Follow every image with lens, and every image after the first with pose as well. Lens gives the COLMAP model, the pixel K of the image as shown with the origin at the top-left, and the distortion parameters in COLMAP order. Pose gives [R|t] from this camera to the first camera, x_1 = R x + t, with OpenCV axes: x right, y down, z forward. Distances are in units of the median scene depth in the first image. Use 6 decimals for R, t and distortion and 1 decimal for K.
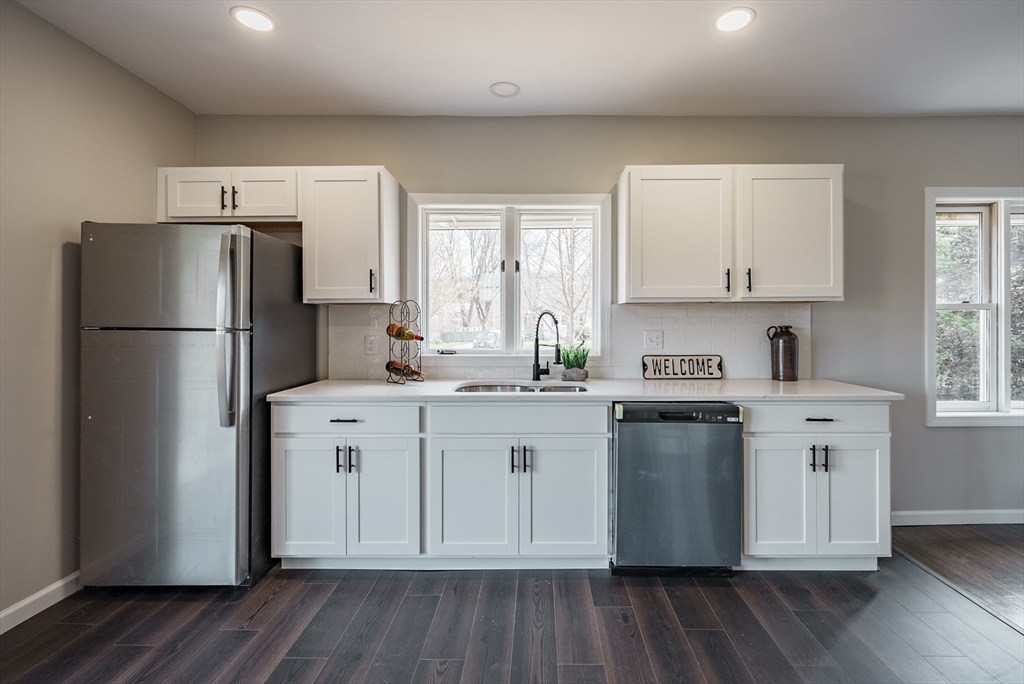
lens RADIAL K [[466.1, 0, 535.8], [0, 466.1, 320.0], [0, 0, 1]] dist [-0.002918, -0.000441]
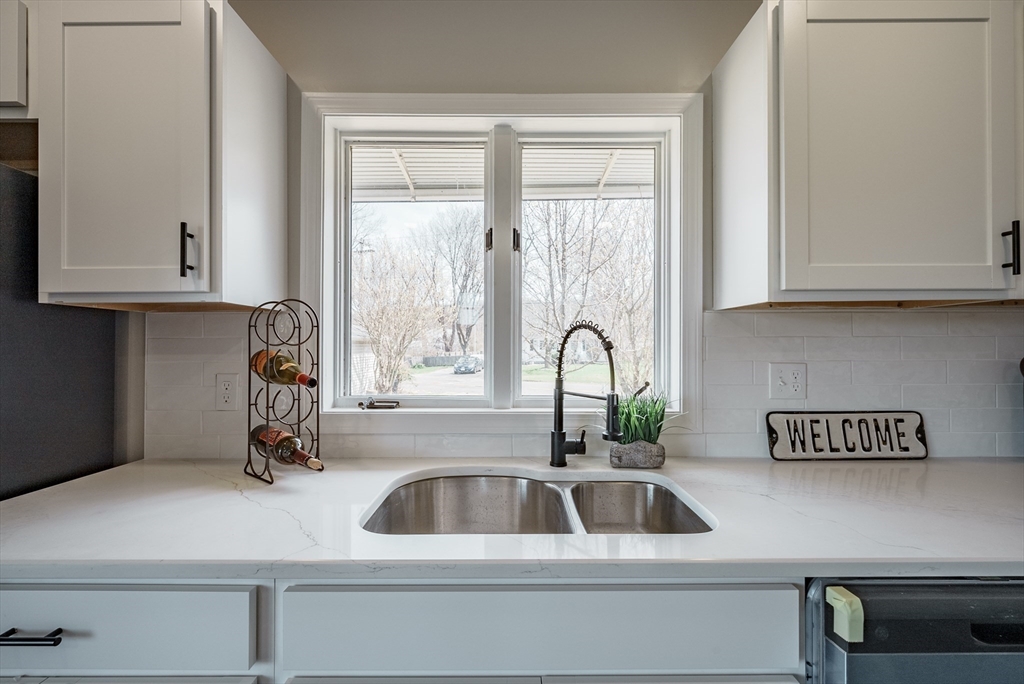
lens RADIAL K [[427.0, 0, 516.1], [0, 427.0, 334.5], [0, 0, 1]] dist [-0.000279, 0.000153]
pose [[0.999975, -0.000113, 0.007074, -0.045066], [0.000289, 0.999691, -0.024863, 0.003601], [-0.007069, 0.024864, 0.999666, 0.541359]]
